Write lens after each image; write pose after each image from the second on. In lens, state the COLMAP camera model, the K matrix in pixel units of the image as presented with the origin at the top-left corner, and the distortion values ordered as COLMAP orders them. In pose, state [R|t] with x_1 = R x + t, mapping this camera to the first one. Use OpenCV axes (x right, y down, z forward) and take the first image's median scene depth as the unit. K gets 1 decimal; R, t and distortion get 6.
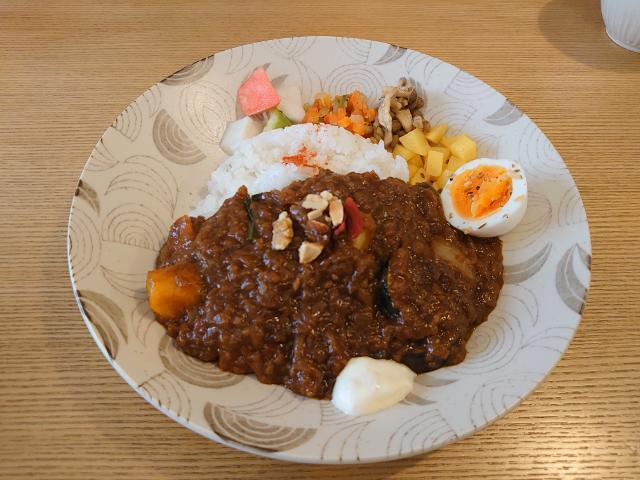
lens RADIAL K [[506.7, 0, 315.6], [0, 506.7, 239.7], [0, 0, 1]] dist [-0.004432, -0.002608]
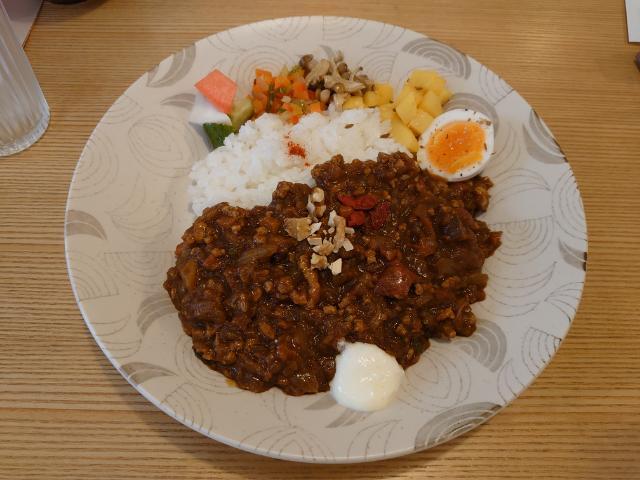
lens RADIAL K [[506.7, 0, 315.6], [0, 506.7, 239.7], [0, 0, 1]] dist [-0.004432, -0.002608]
pose [[-0.939615, -0.324601, 0.108437, -0.089498], [0.245648, -0.419074, 0.874090, -1.071853], [-0.238287, 0.847946, 0.473506, 0.663389]]
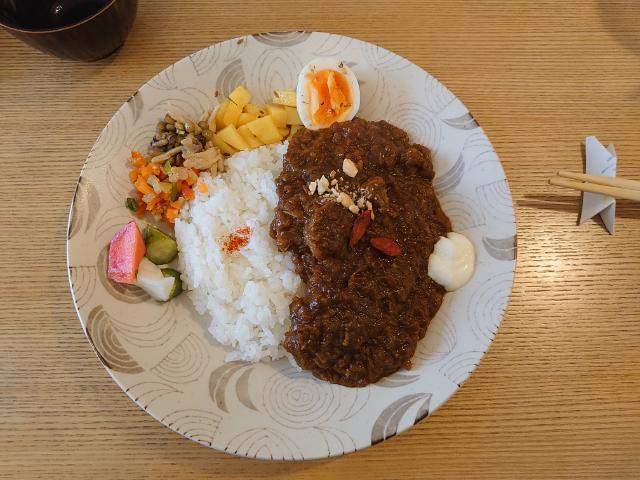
lens RADIAL K [[506.7, 0, 315.6], [0, 506.7, 239.7], [0, 0, 1]] dist [-0.004432, -0.002608]
pose [[0.777615, 0.599367, -0.189932, 0.333340], [-0.521079, 0.783397, 0.338770, -0.495348], [0.351840, -0.164464, 0.921499, -0.035456]]
